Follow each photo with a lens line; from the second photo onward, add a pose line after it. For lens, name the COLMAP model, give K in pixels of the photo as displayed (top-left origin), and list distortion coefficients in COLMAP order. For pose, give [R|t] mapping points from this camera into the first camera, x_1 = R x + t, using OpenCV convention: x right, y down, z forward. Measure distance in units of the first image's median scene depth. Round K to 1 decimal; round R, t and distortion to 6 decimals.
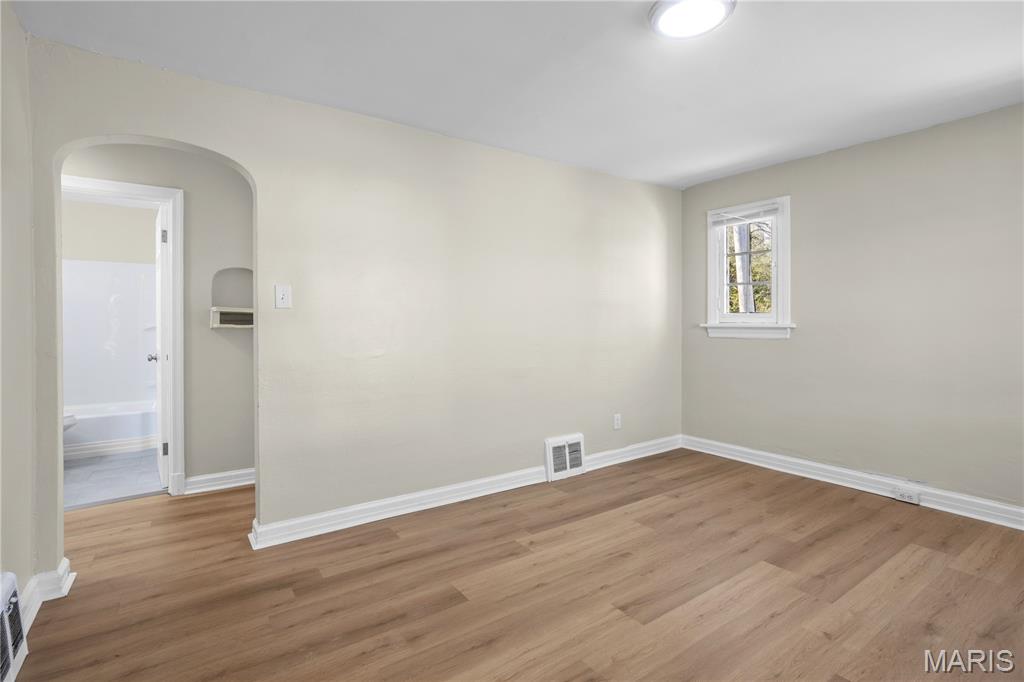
lens RADIAL K [[489.0, 0, 502.9], [0, 489.0, 325.0], [0, 0, 1]] dist [-0.001109, 0.001279]
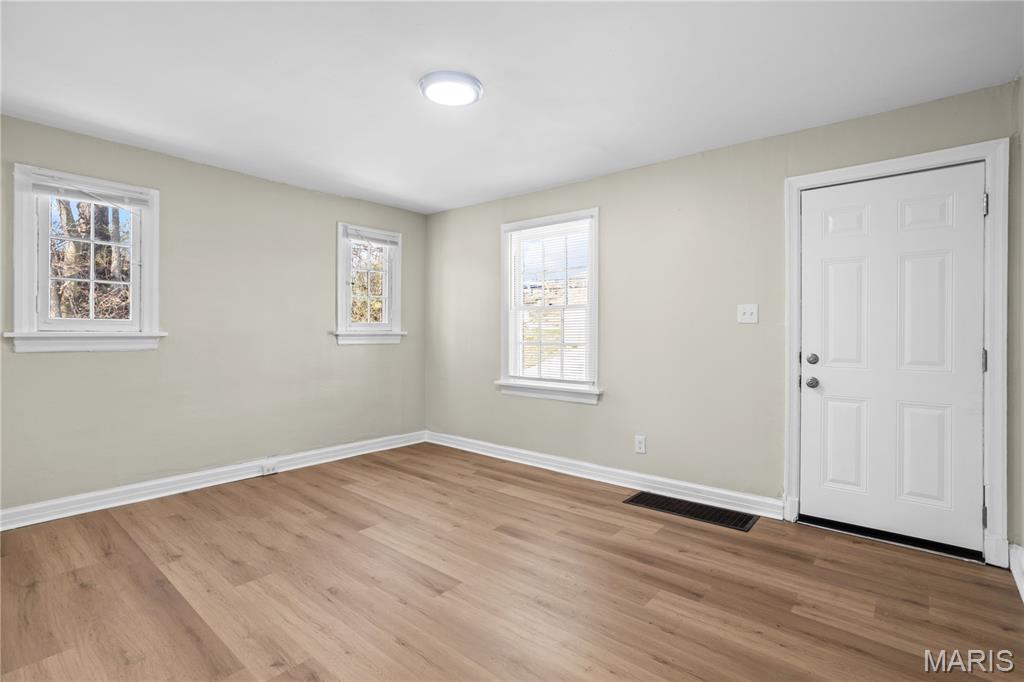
lens RADIAL K [[489.0, 0, 512.7], [0, 489.0, 332.6], [0, 0, 1]] dist [-0.001109, 0.001279]
pose [[-0.246723, -0.000267, 0.969086, -0.534974], [0.003499, 0.999993, 0.001166, -0.000805], [-0.969080, 0.003679, -0.246720, 0.693838]]
